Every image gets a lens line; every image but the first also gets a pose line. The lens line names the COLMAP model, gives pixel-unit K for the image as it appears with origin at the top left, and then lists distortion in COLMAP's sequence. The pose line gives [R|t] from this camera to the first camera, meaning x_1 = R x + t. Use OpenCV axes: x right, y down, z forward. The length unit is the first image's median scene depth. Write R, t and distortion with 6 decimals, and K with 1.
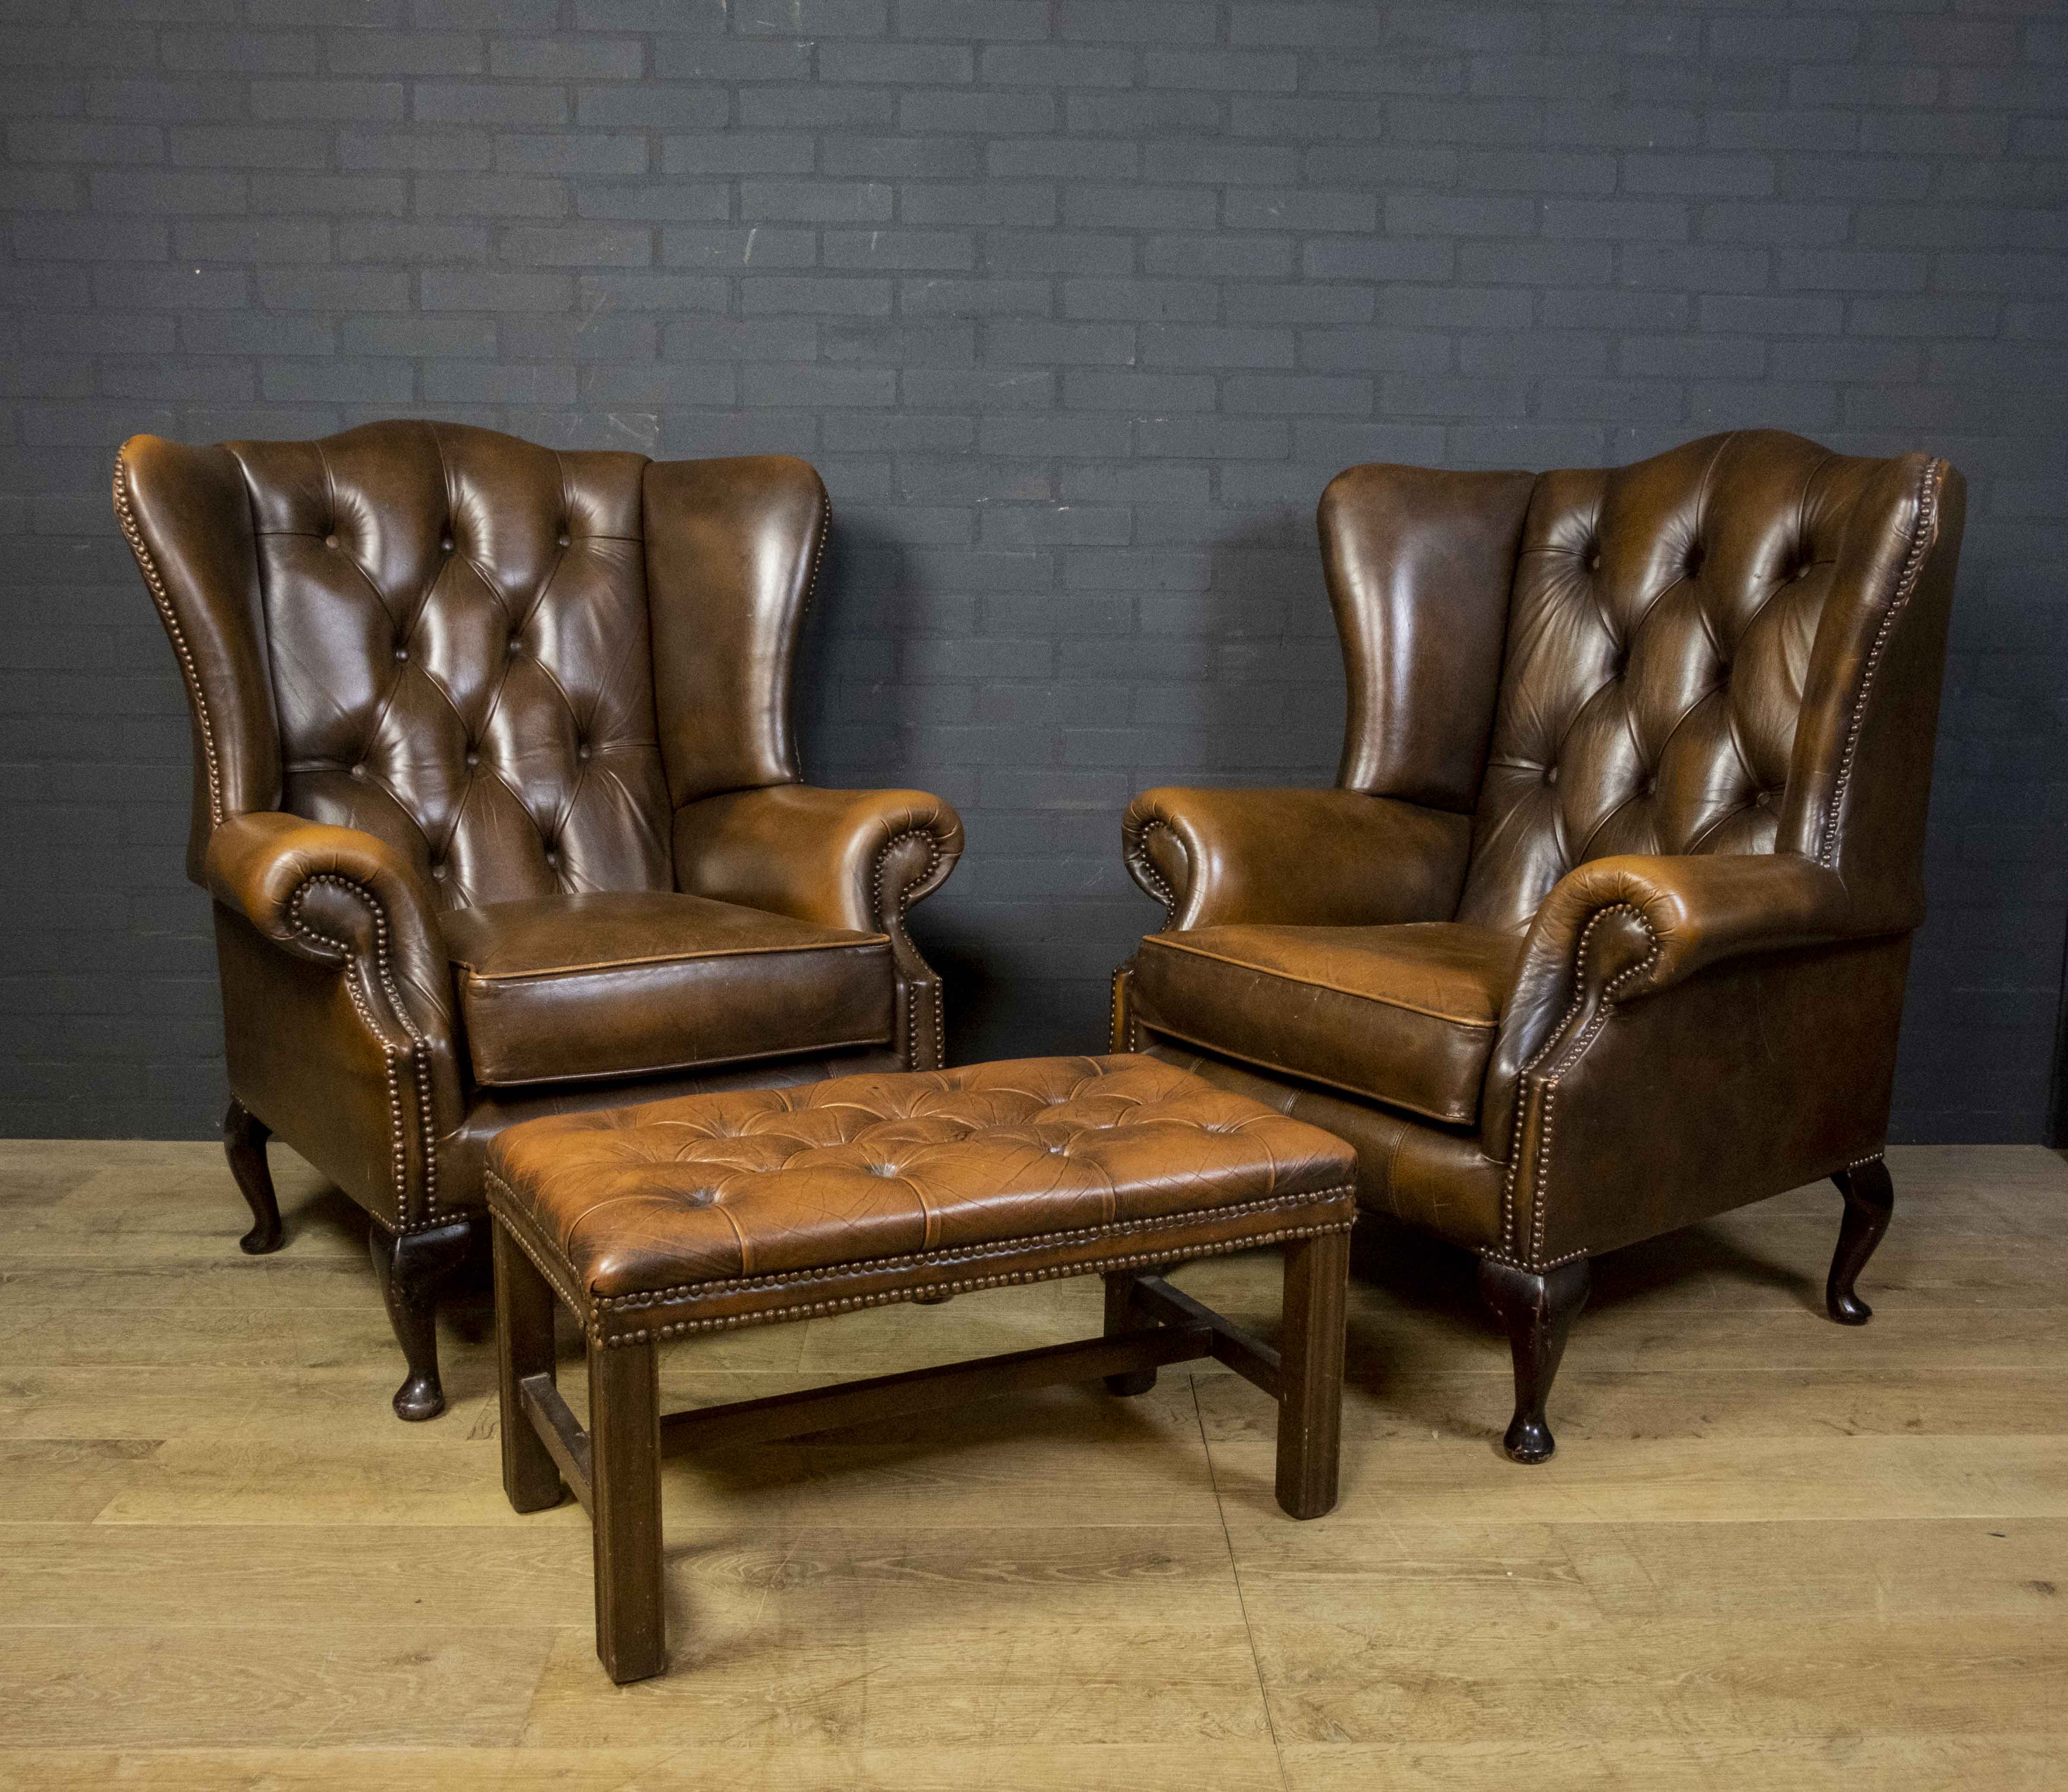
lens RADIAL K [[2198.6, 0, 1066.1], [0, 2198.6, 894.1], [0, 0, 1]] dist [-0.074690, 0.139404]
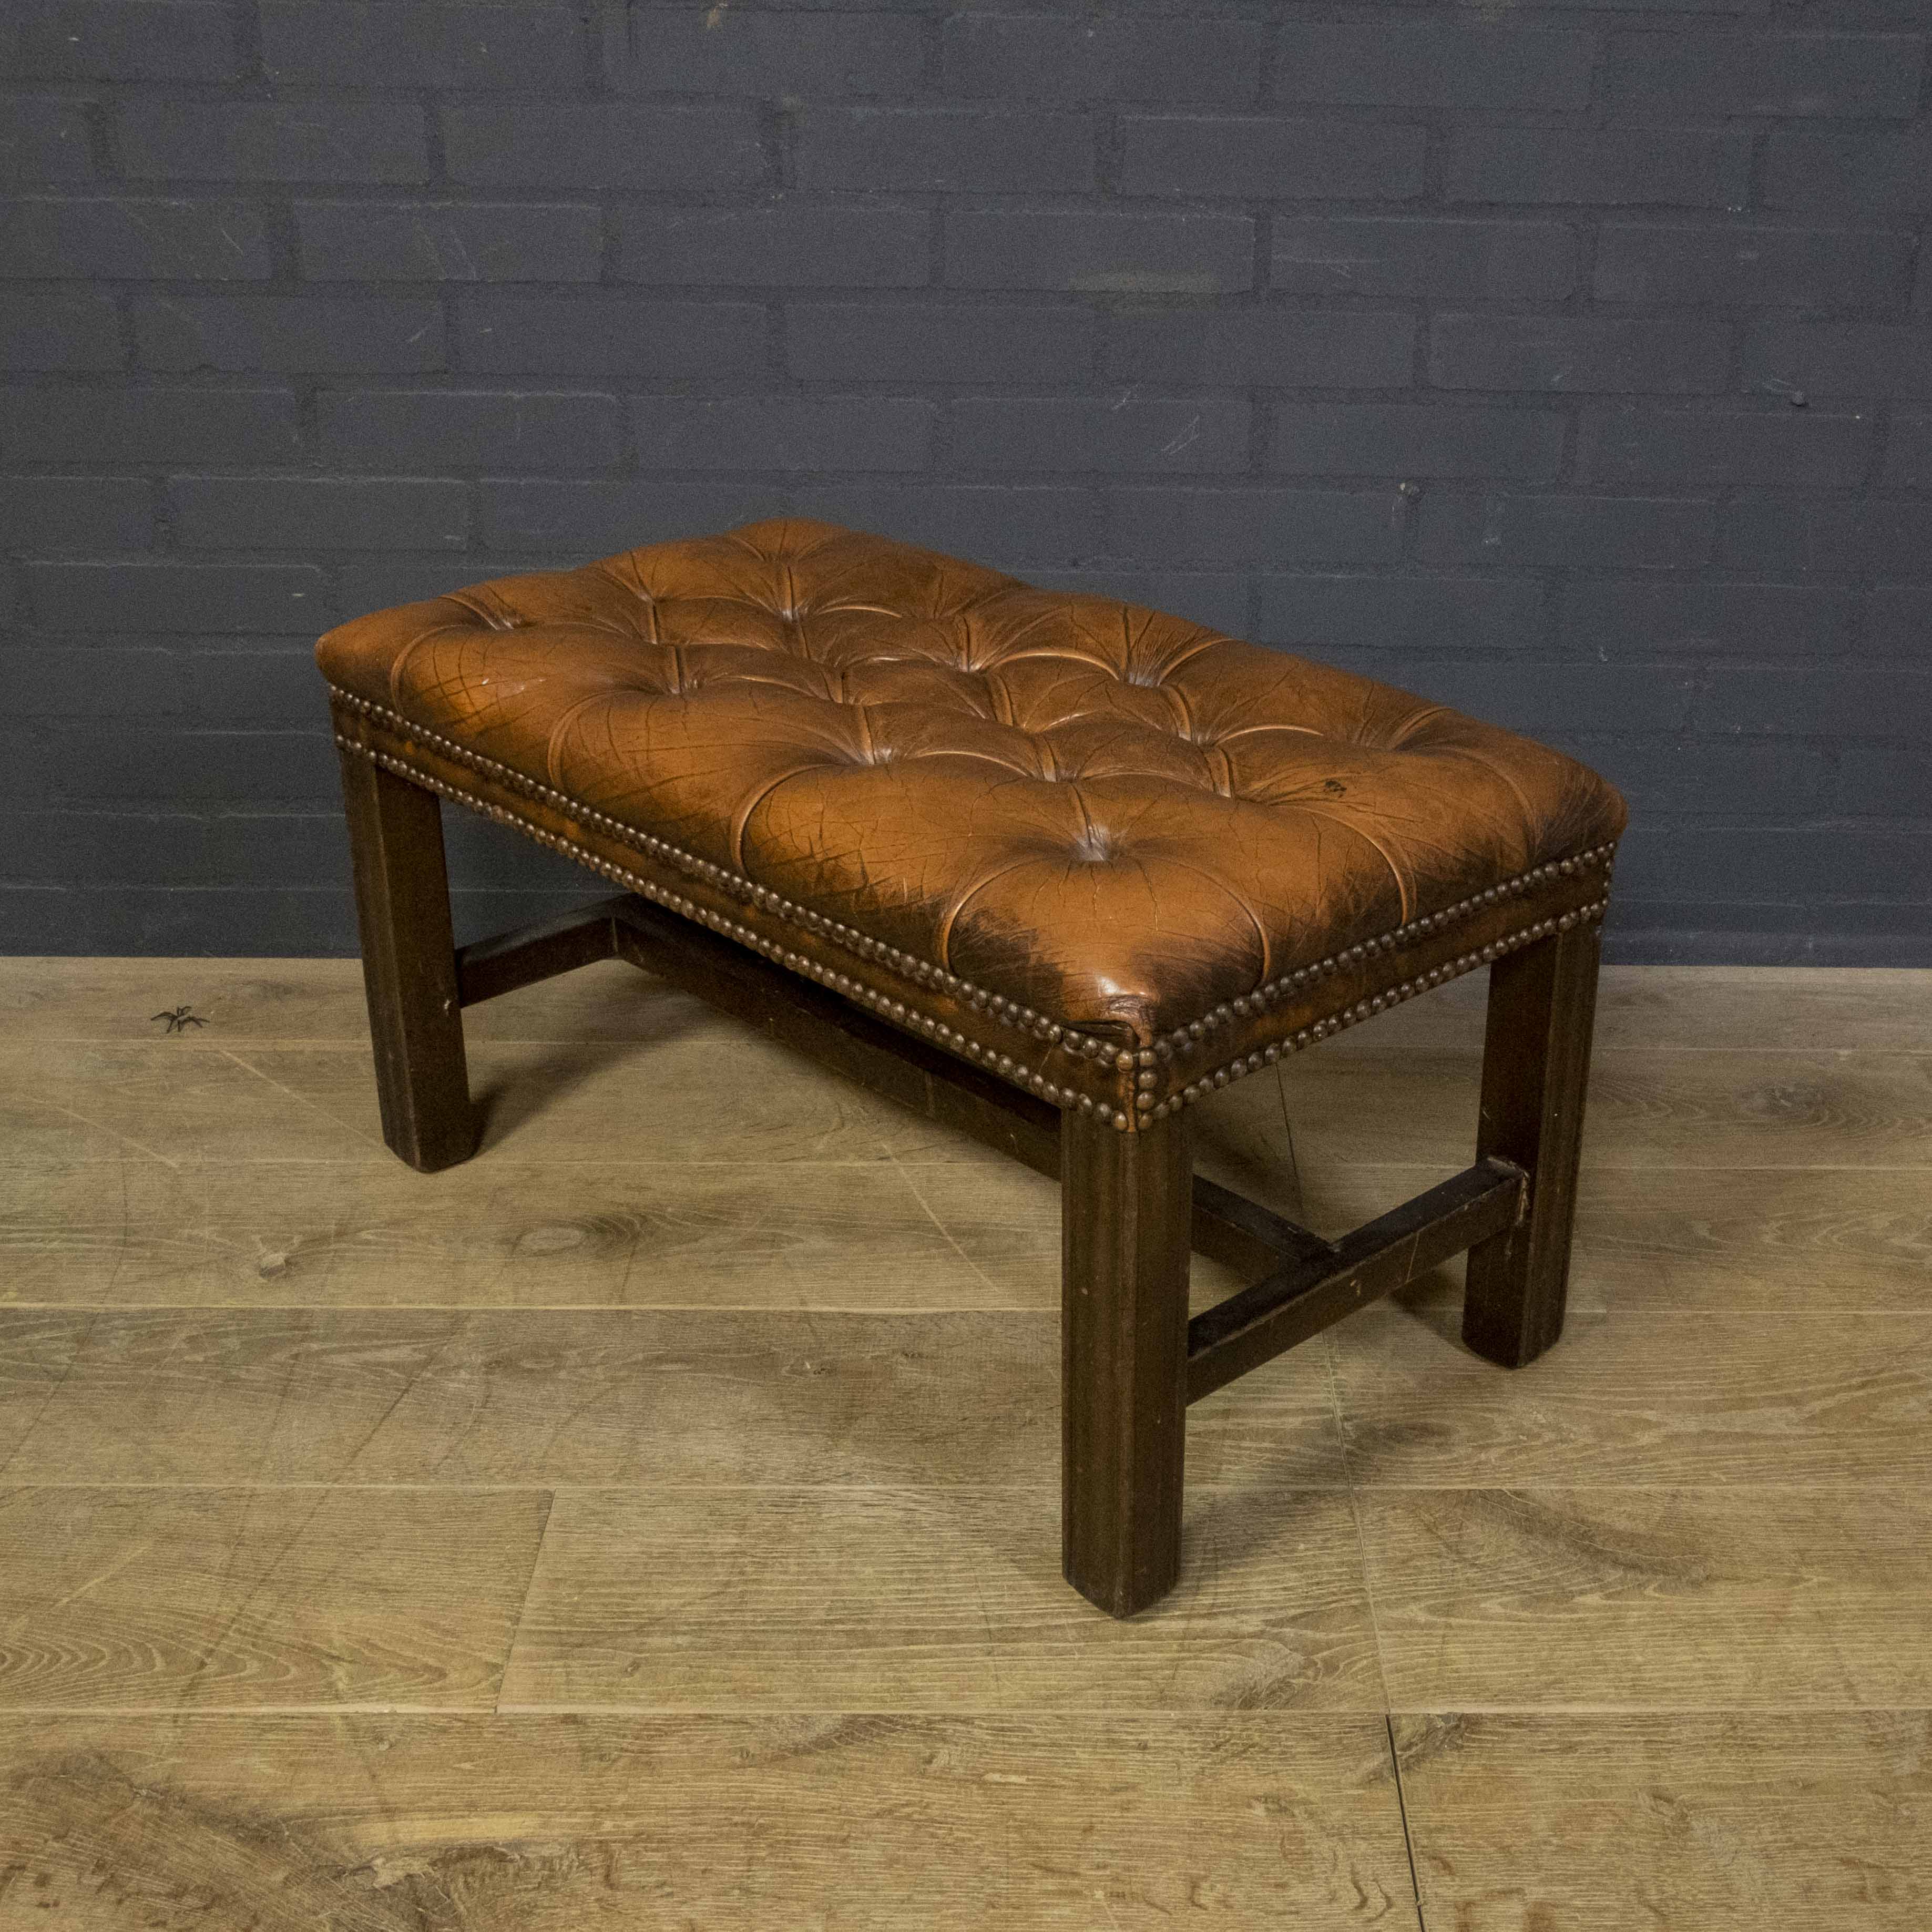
lens RADIAL K [[2441.3, 0, 1117.3], [0, 2441.3, 1015.3], [0, 0, 1]] dist [-0.083239, 0.140371]
pose [[0.999947, 0.010006, -0.002608, 0.002149], [-0.008728, 0.952002, 0.305968, -0.073097], [0.005545, -0.305929, 0.952038, 0.661095]]
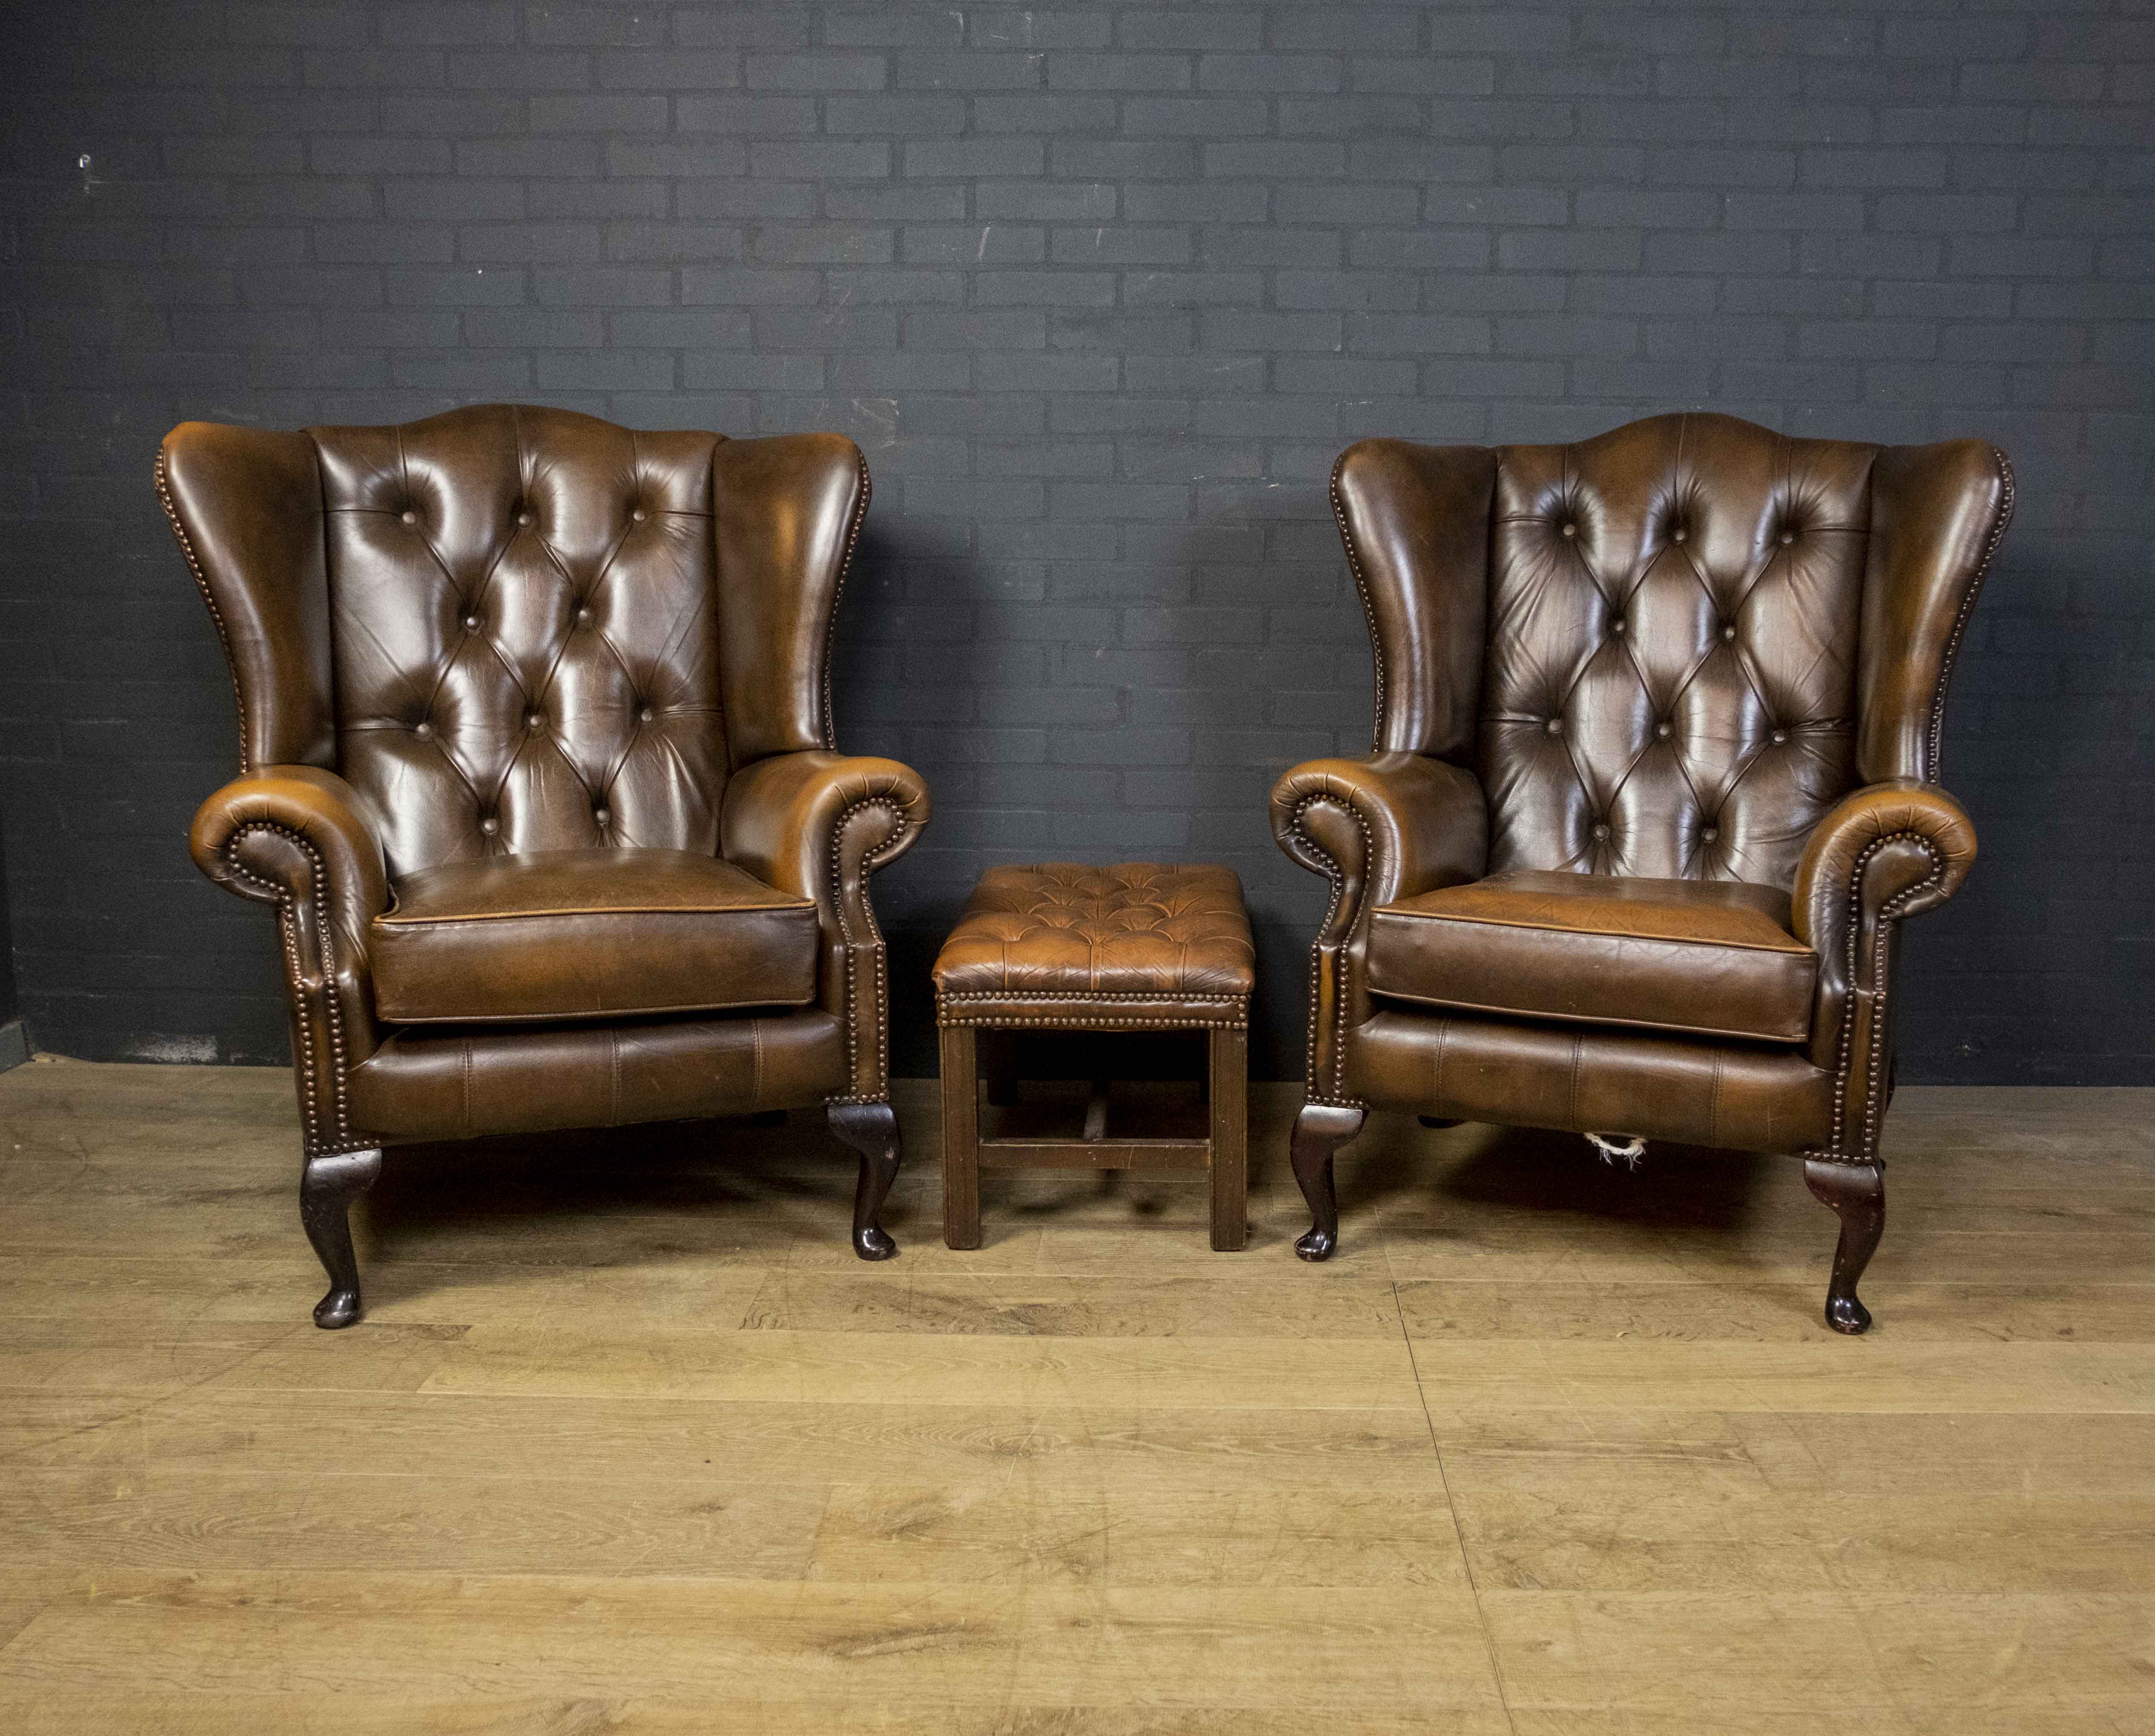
lens RADIAL K [[2188.2, 0, 1155.7], [0, 2188.2, 873.8], [0, 0, 1]] dist [-0.073938, 0.134386]
pose [[0.999022, 0.003237, -0.044104, -0.015968], [-0.003077, 0.999988, 0.003706, 0.015005], [0.044115, -0.003567, 0.999020, -0.100740]]
